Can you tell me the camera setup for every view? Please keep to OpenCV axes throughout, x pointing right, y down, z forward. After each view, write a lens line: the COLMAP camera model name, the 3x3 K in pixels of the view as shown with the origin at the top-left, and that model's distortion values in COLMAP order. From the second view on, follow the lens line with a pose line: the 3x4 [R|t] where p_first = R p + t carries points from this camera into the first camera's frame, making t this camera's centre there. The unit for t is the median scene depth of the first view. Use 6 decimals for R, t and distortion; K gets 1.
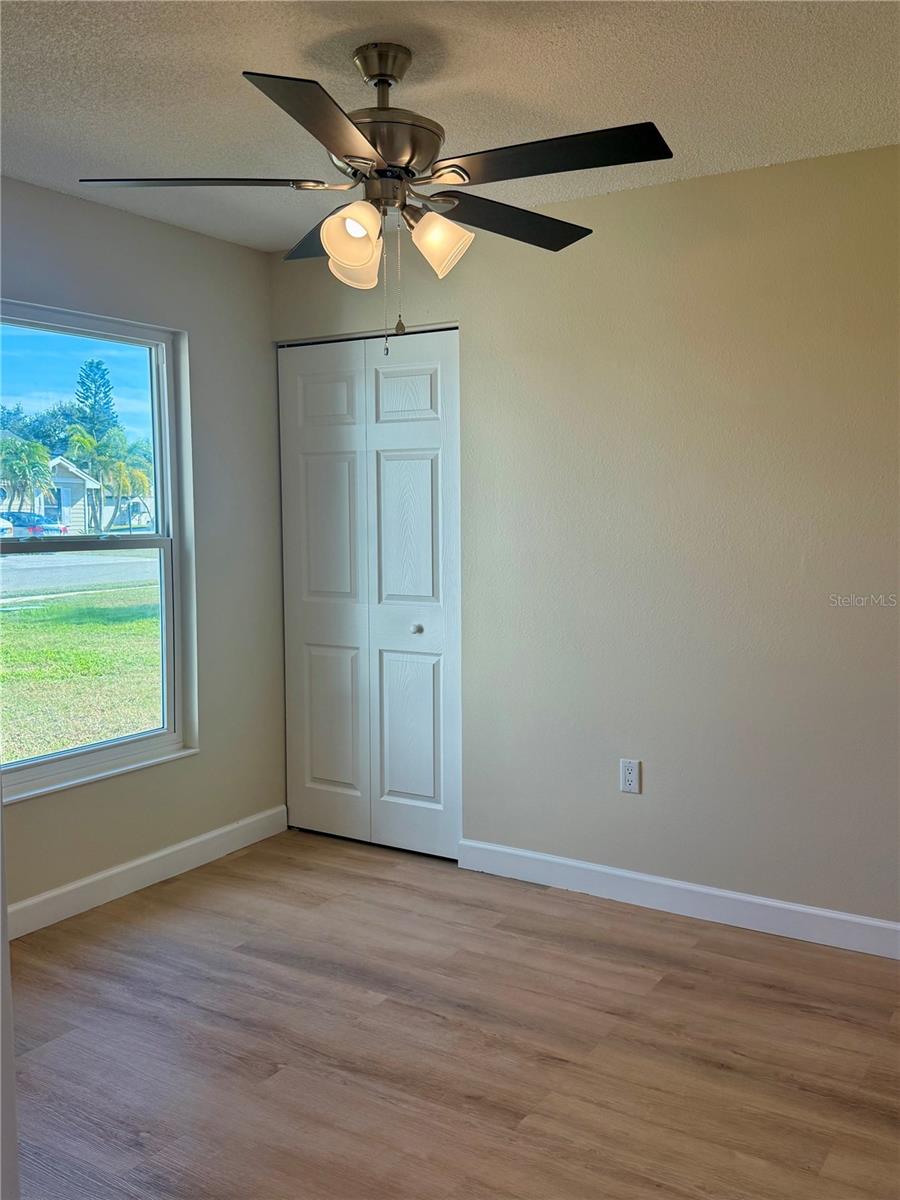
lens RADIAL K [[1101.5, 0, 454.2], [0, 1101.5, 598.7], [0, 0, 1]] dist [-0.017016, 0.000000]
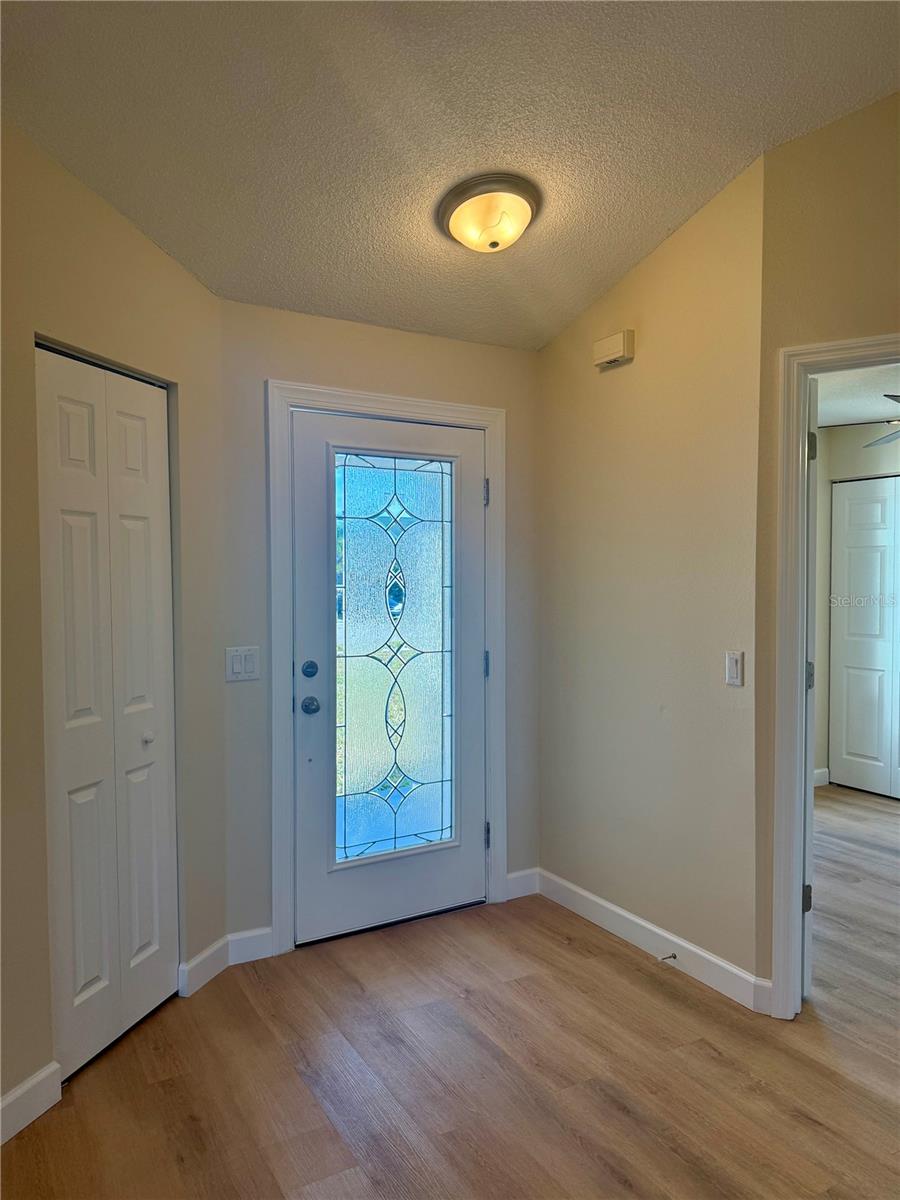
lens RADIAL K [[872.2, 0, 450.3], [0, 872.2, 609.3], [0, 0, 1]] dist [0.010676, 0.008912]
pose [[0.884669, 0.018929, -0.465835, -0.051706], [-0.041664, 0.998388, -0.038554, 0.030064], [0.464354, 0.053516, 0.884031, -0.377837]]
